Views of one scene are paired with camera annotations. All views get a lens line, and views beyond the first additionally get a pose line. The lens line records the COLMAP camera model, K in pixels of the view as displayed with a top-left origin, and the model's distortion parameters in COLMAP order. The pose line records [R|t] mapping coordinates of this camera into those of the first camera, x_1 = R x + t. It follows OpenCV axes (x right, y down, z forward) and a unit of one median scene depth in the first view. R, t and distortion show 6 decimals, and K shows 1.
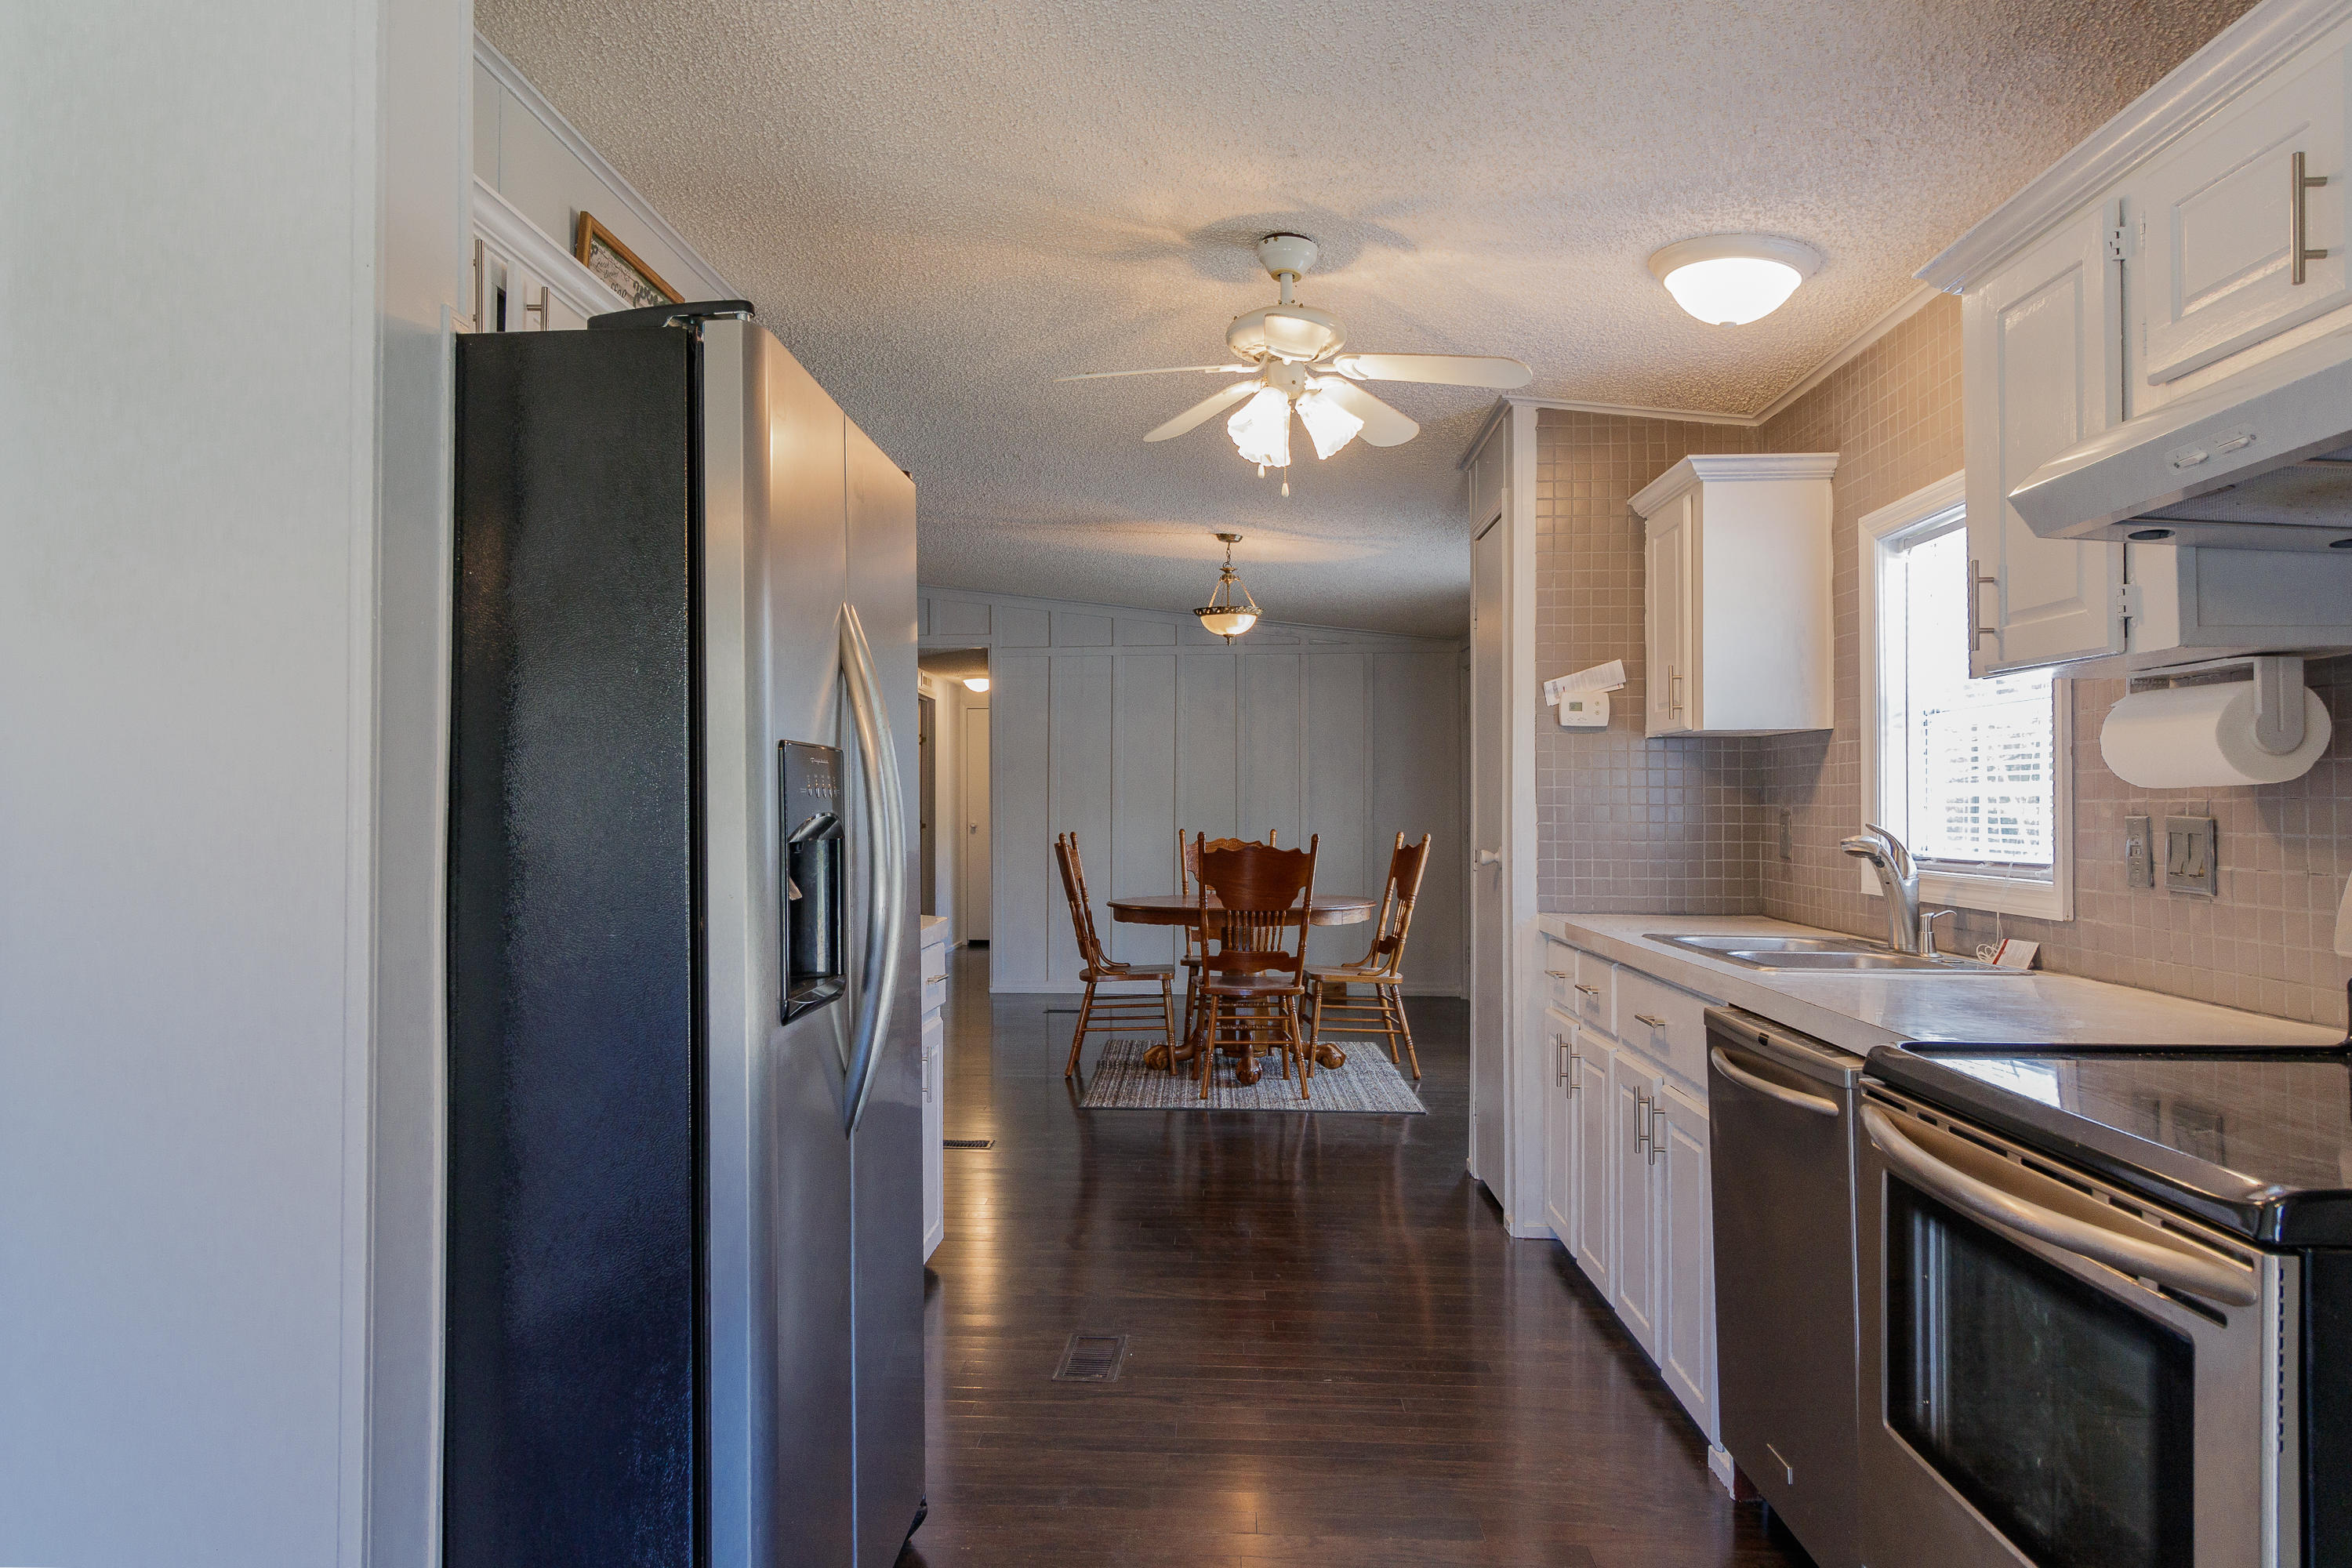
lens RADIAL K [[1494.0, 0, 1144.5], [0, 1494.0, 777.5], [0, 0, 1]] dist [0.000669, -0.000106]
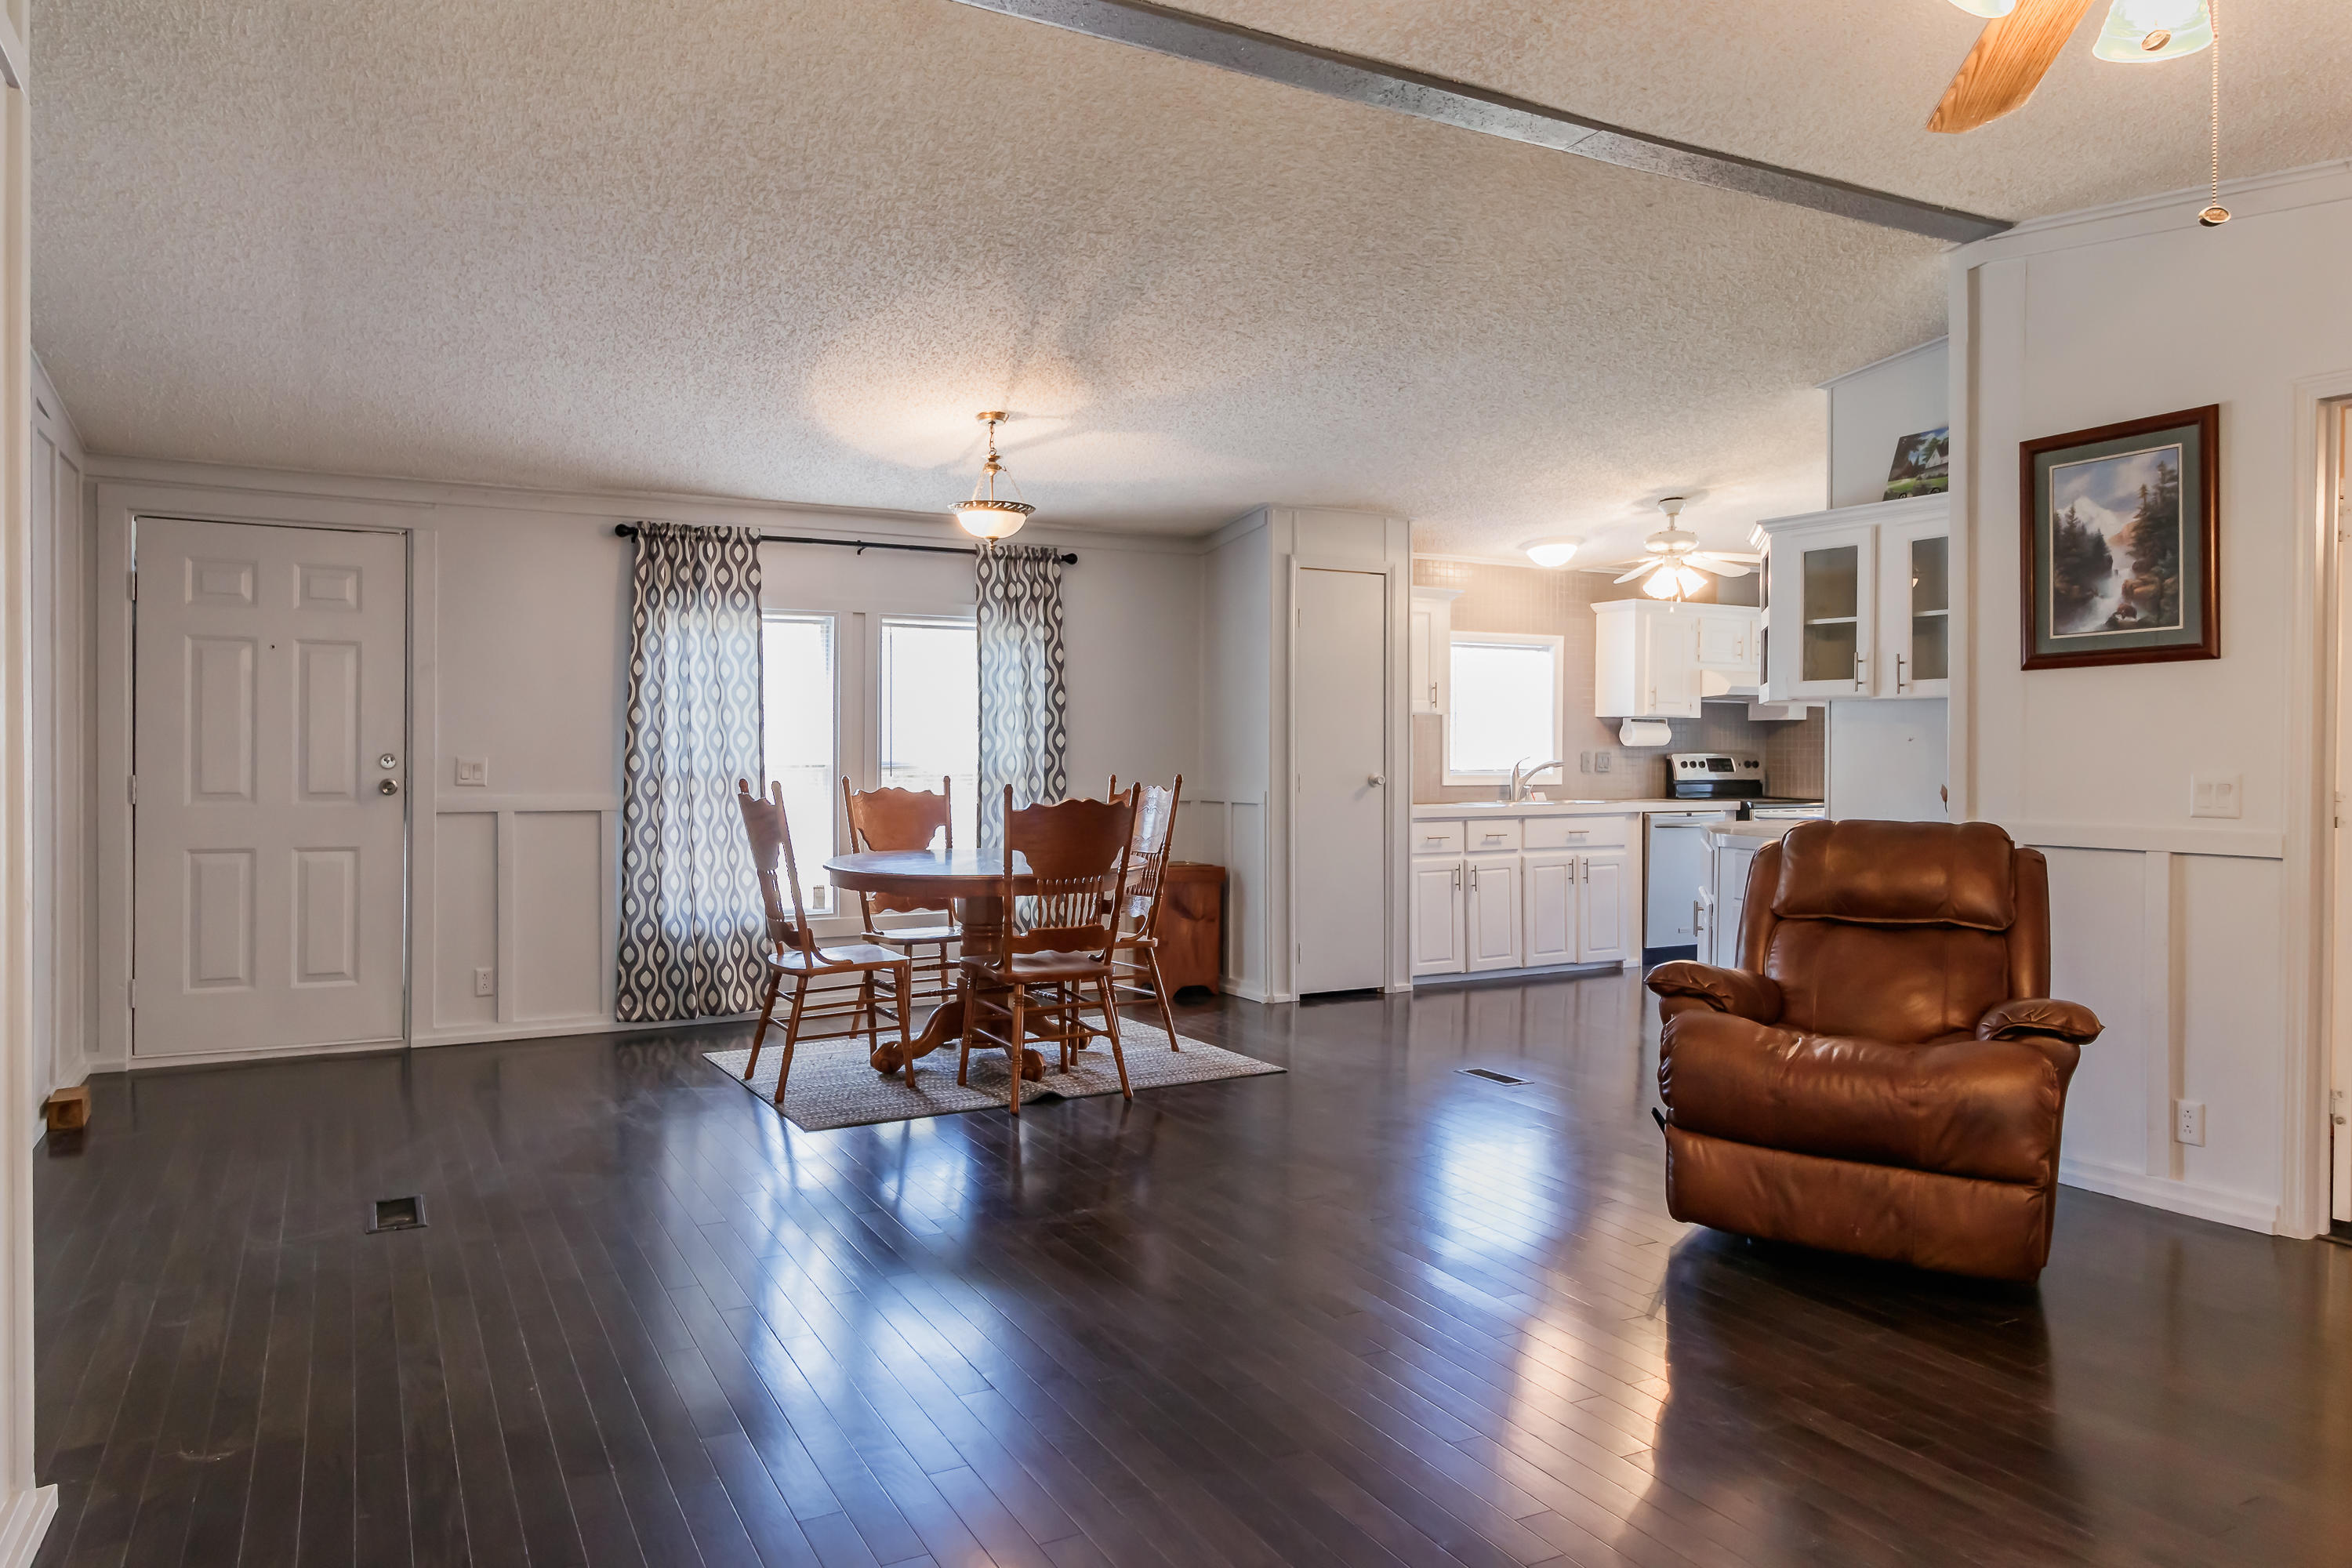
lens RADIAL K [[1494.0, 0, 1144.5], [0, 1494.0, 777.5], [0, 0, 1]] dist [0.000669, -0.000106]
pose [[-0.518174, -0.013964, 0.855161, -1.144012], [-0.015624, 0.999854, 0.006860, 0.046492], [-0.855133, -0.009806, -0.518317, 2.281244]]
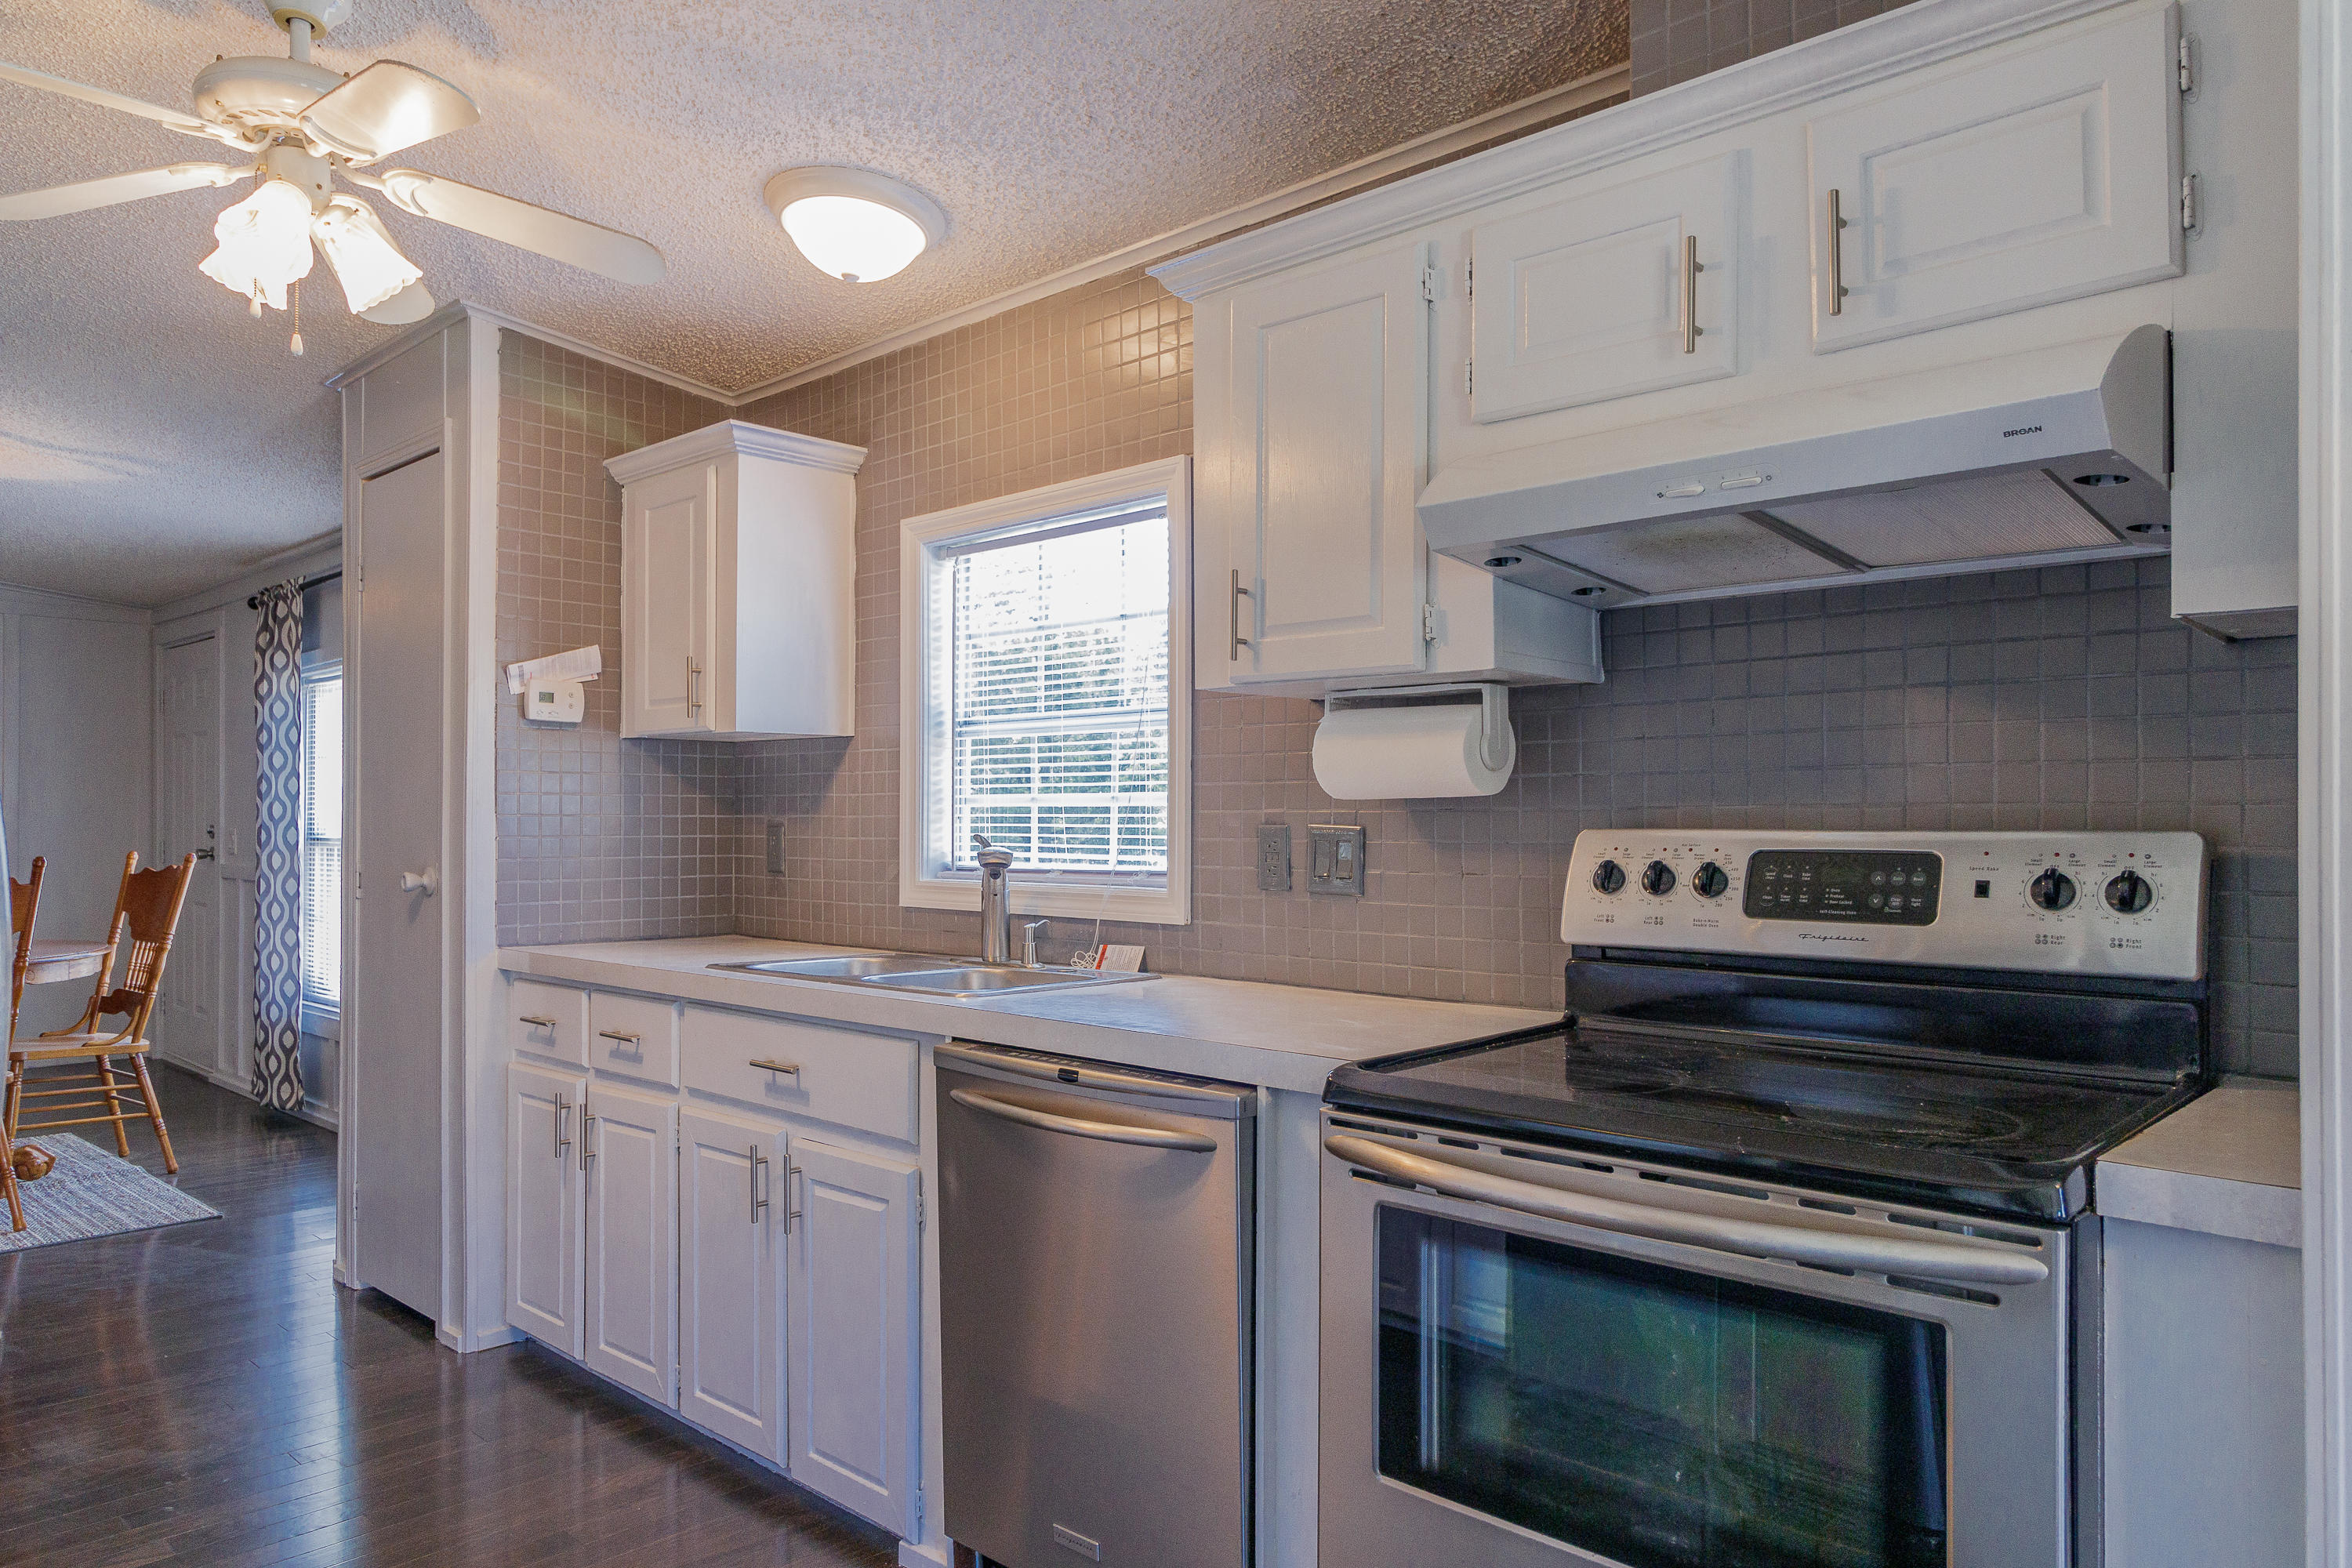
lens RADIAL K [[1493.3, 0, 1137.5], [0, 1493.3, 808.7], [0, 0, 1]] dist [0.004786, -0.000947]
pose [[0.651232, 0.005239, 0.758861, -0.134877], [-0.014699, 0.999876, 0.005712, 0.005342], [-0.758737, -0.014875, 0.651228, 0.216550]]
